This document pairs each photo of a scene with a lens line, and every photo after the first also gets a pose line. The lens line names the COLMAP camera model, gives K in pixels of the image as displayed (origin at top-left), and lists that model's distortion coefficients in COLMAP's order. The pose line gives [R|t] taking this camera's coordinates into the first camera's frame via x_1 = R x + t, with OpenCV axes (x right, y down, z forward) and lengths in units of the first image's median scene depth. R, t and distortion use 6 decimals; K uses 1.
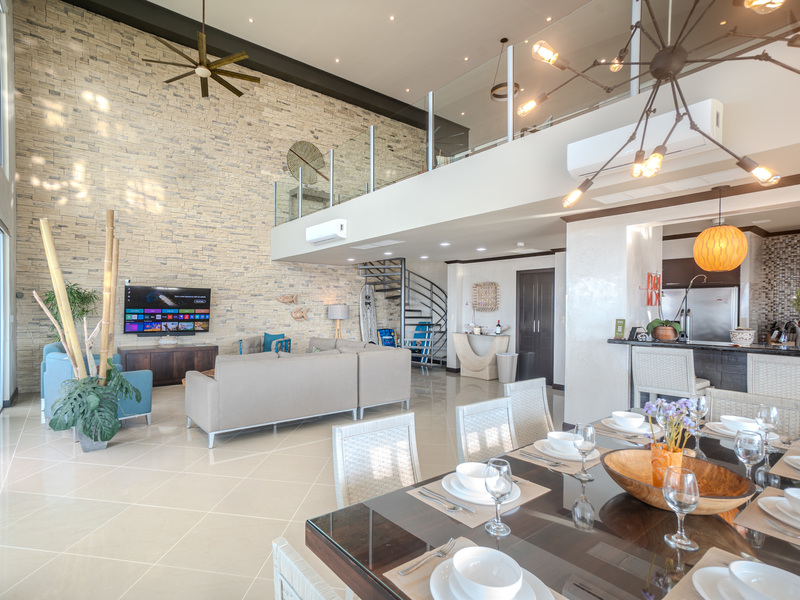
lens RADIAL K [[419.7, 0, 399.0], [0, 419.7, 308.0], [0, 0, 1]] dist [-0.004136, -0.000058]
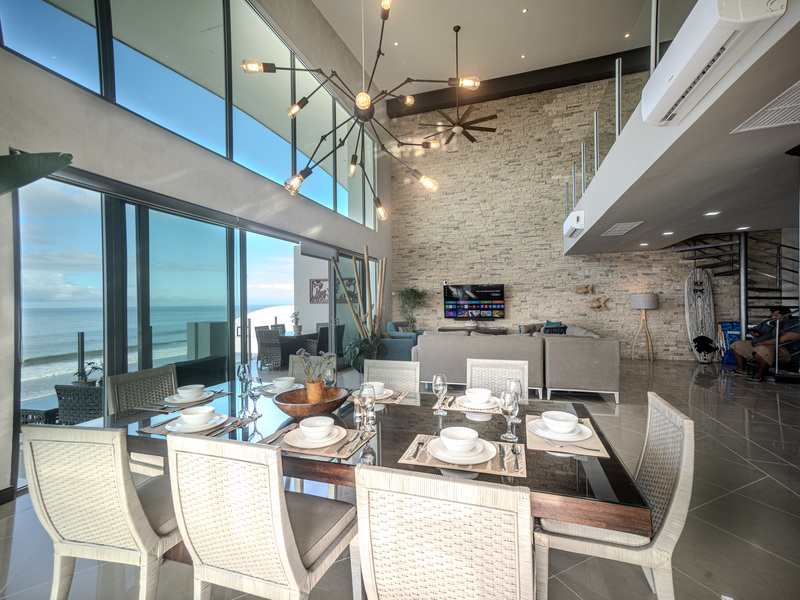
lens RADIAL K [[391.7, 0, 398.2], [0, 391.7, 299.4], [0, 0, 1]] dist [0.004907, 0.000564]
pose [[0.565073, -0.019274, -0.824816, 0.346604], [0.017251, 0.999785, -0.011544, 0.007889], [0.824861, -0.007706, 0.565284, 0.071716]]
